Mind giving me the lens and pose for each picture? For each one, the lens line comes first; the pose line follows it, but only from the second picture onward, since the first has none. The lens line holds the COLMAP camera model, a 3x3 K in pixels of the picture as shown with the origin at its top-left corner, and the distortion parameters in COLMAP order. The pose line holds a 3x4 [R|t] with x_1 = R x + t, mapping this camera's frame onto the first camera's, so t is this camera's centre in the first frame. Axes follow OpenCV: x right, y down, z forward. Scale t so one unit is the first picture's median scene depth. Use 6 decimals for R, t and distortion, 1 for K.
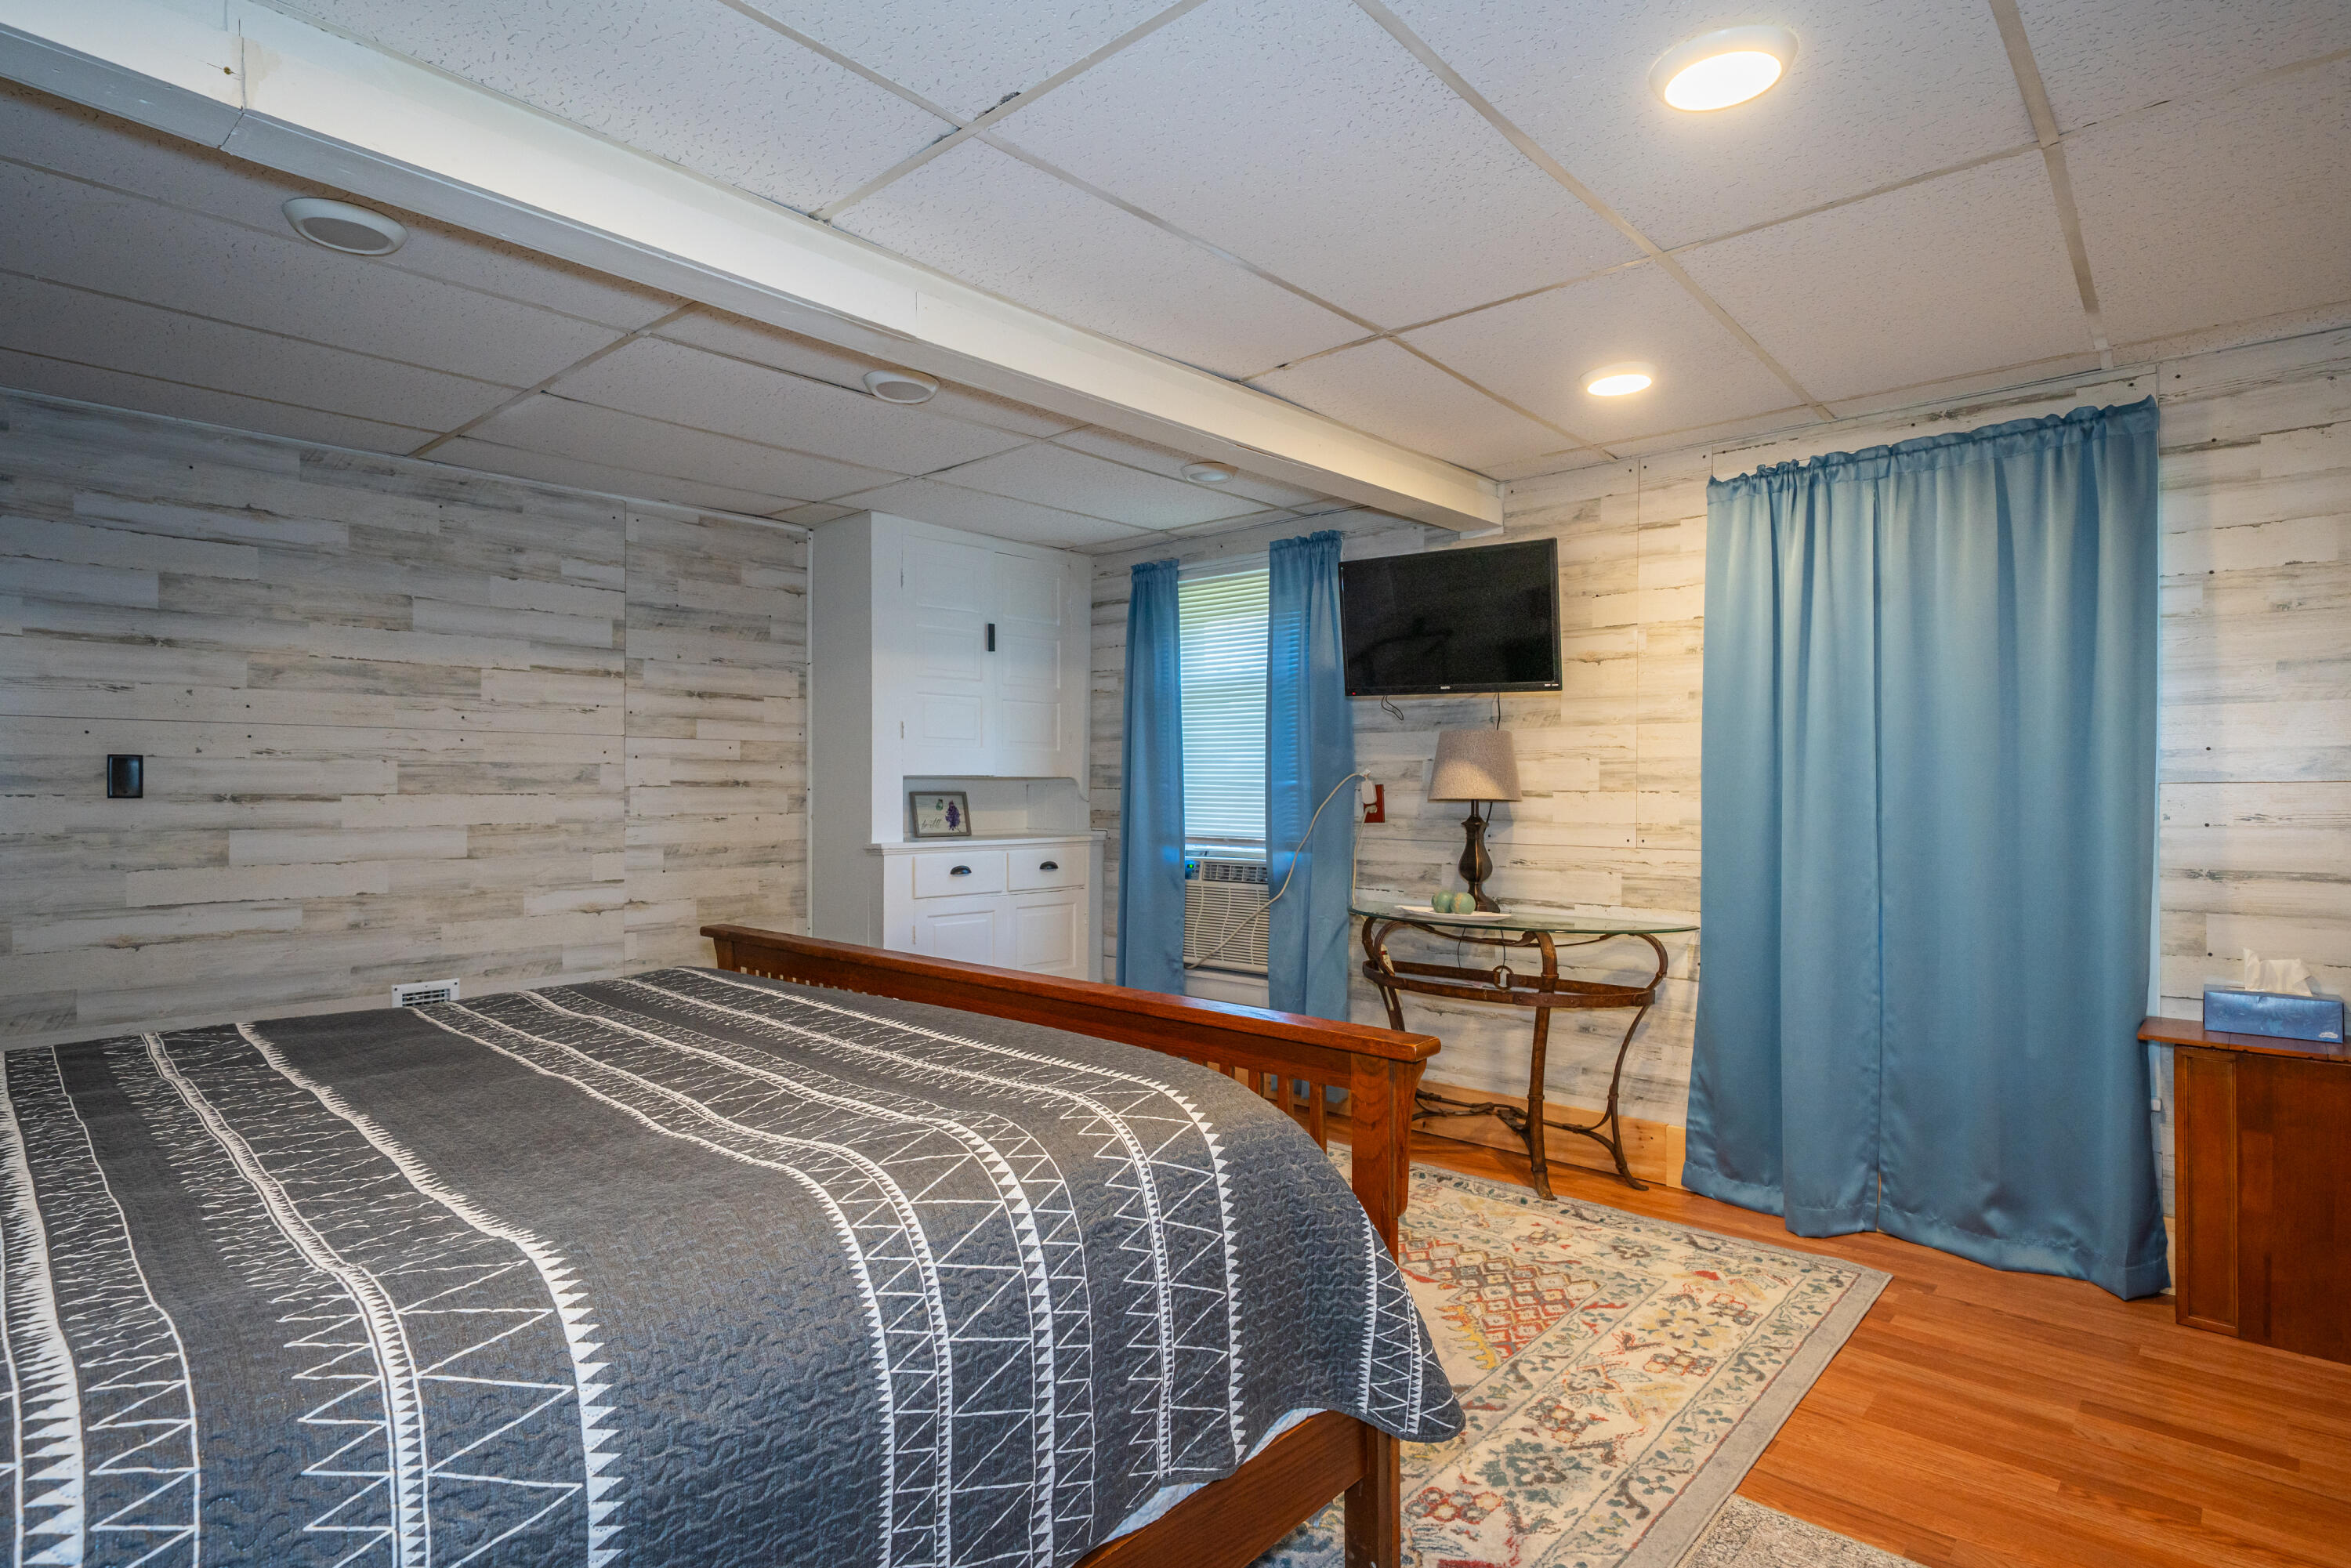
lens RADIAL K [[1168.9, 0, 1151.0], [0, 1168.9, 787.8], [0, 0, 1]] dist [-0.000164, 0.001797]
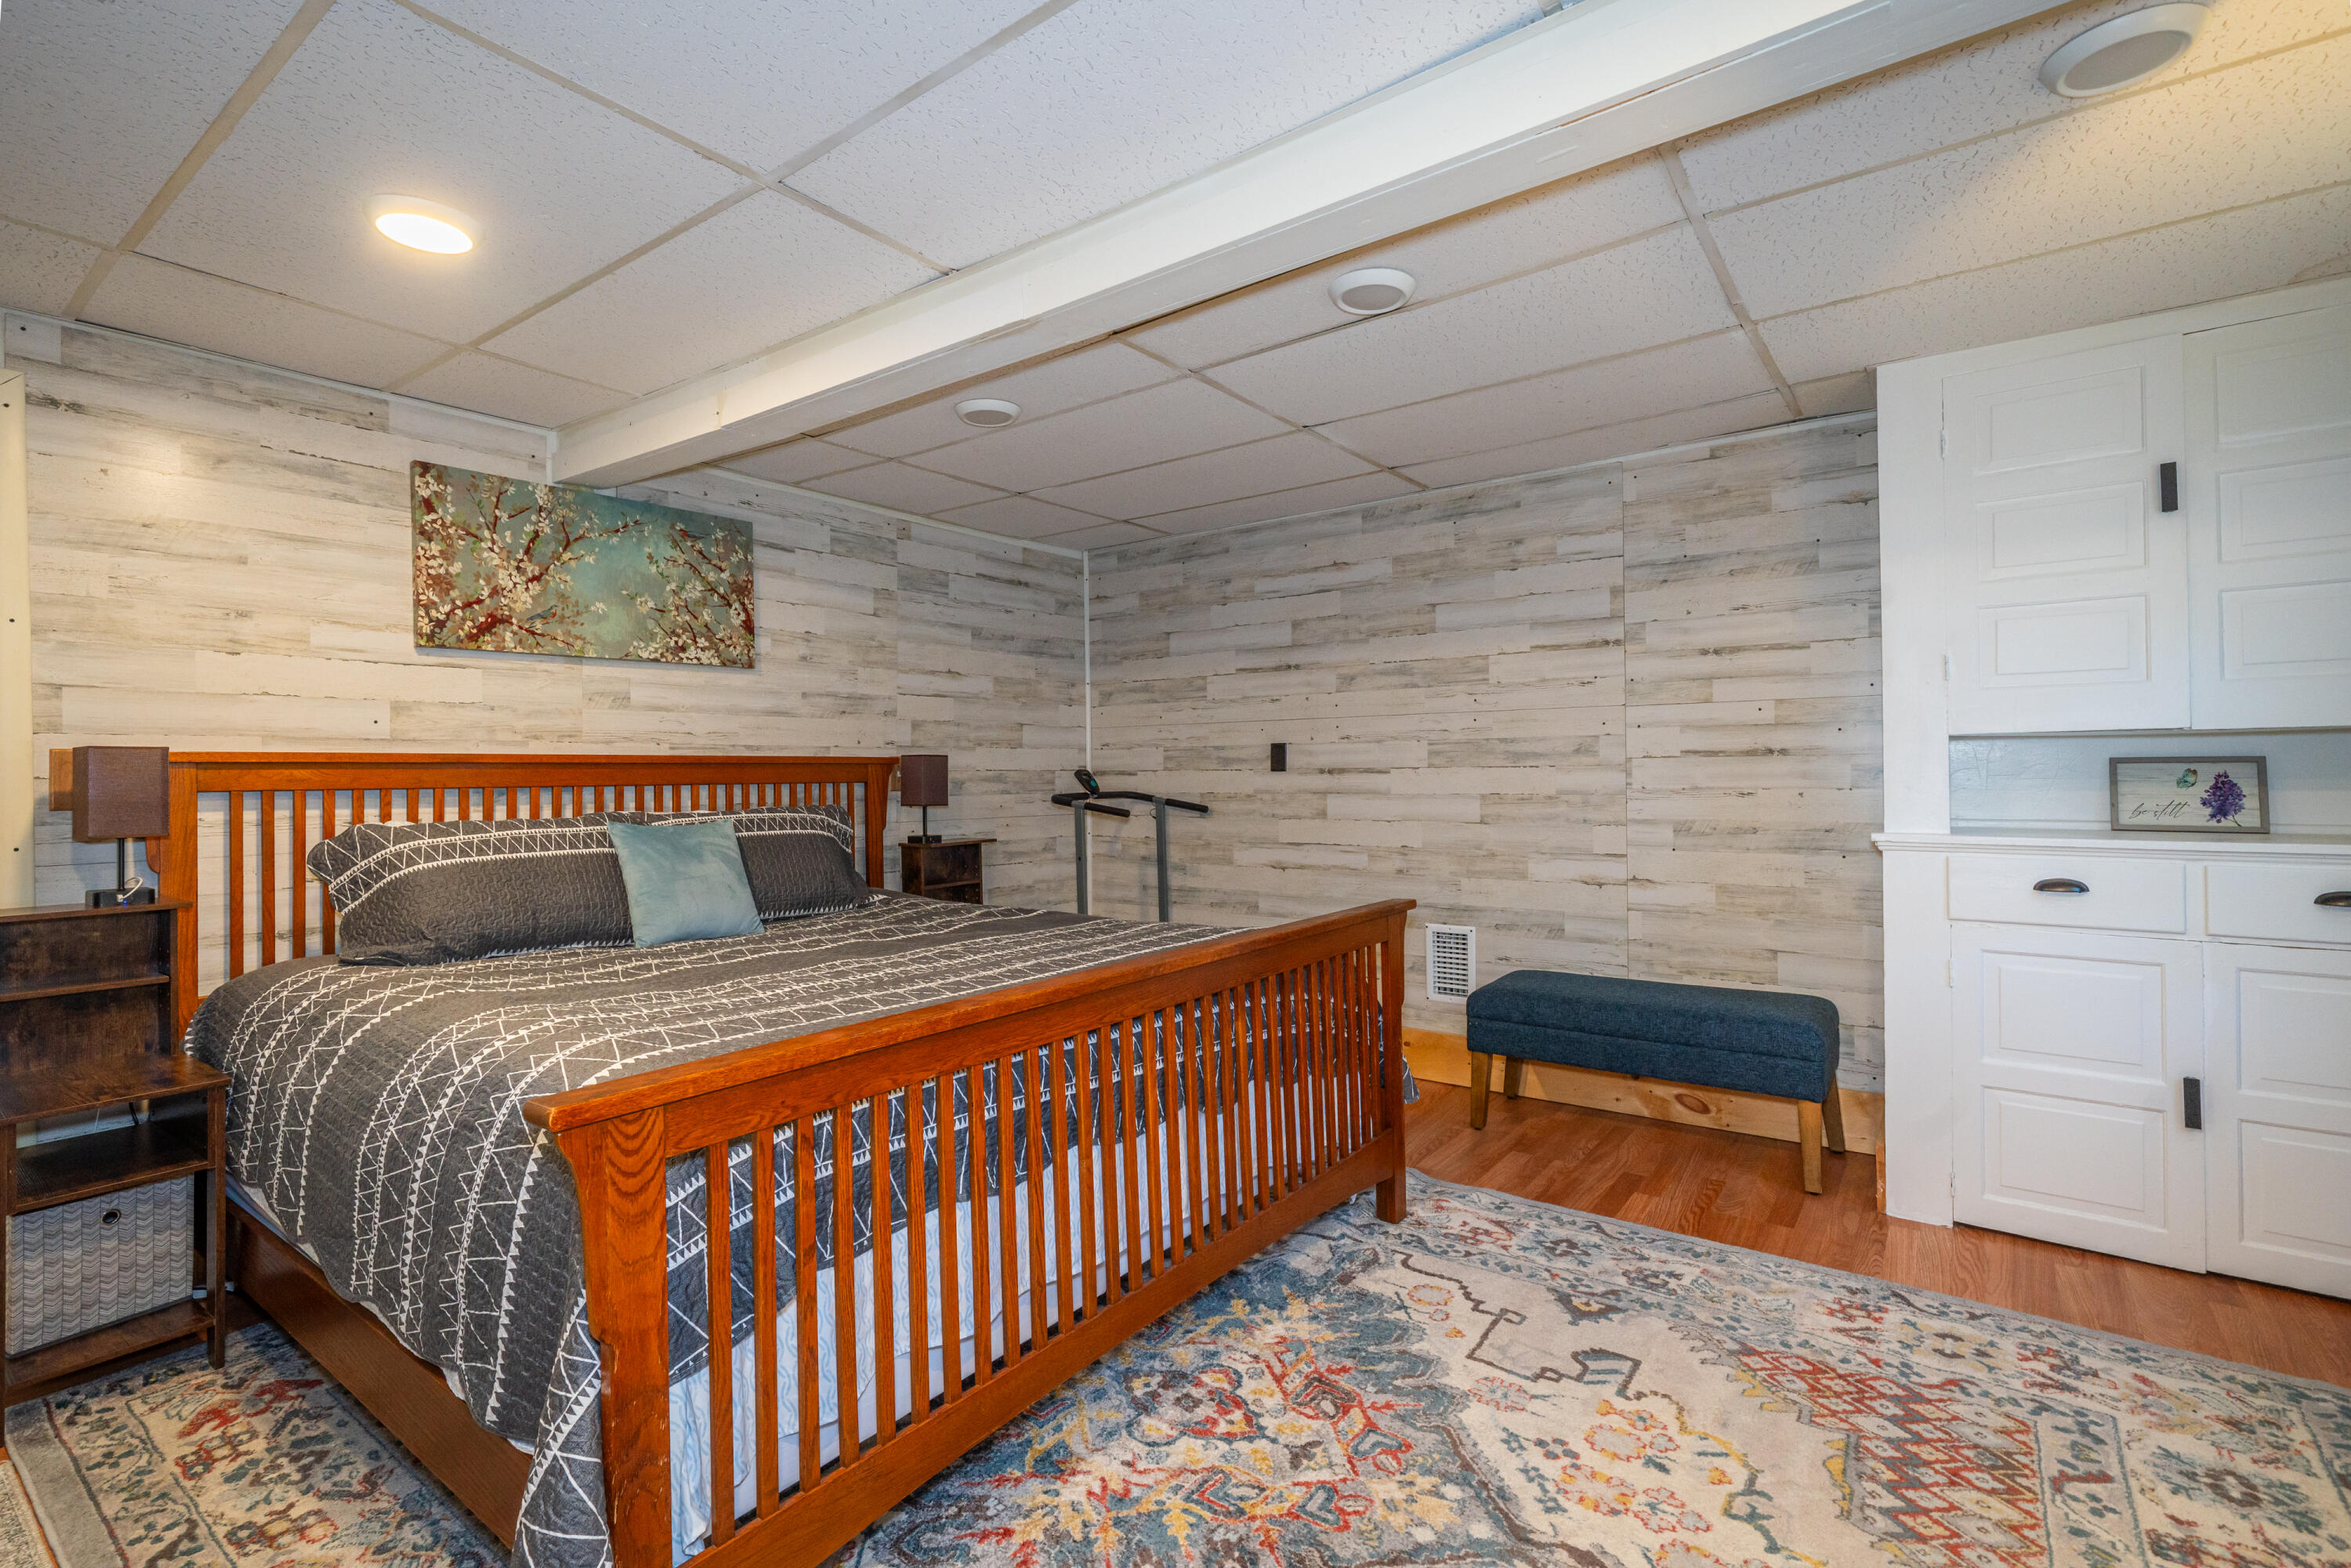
lens RADIAL K [[1057.8, 0, 1157.1], [0, 1057.8, 763.1], [0, 0, 1]] dist [0.003024, 0.000131]
pose [[0.116567, -0.009895, -0.993134, 0.387231], [0.012214, 0.999889, -0.008529, 0.006206], [0.993108, -0.011136, 0.116675, 0.540956]]
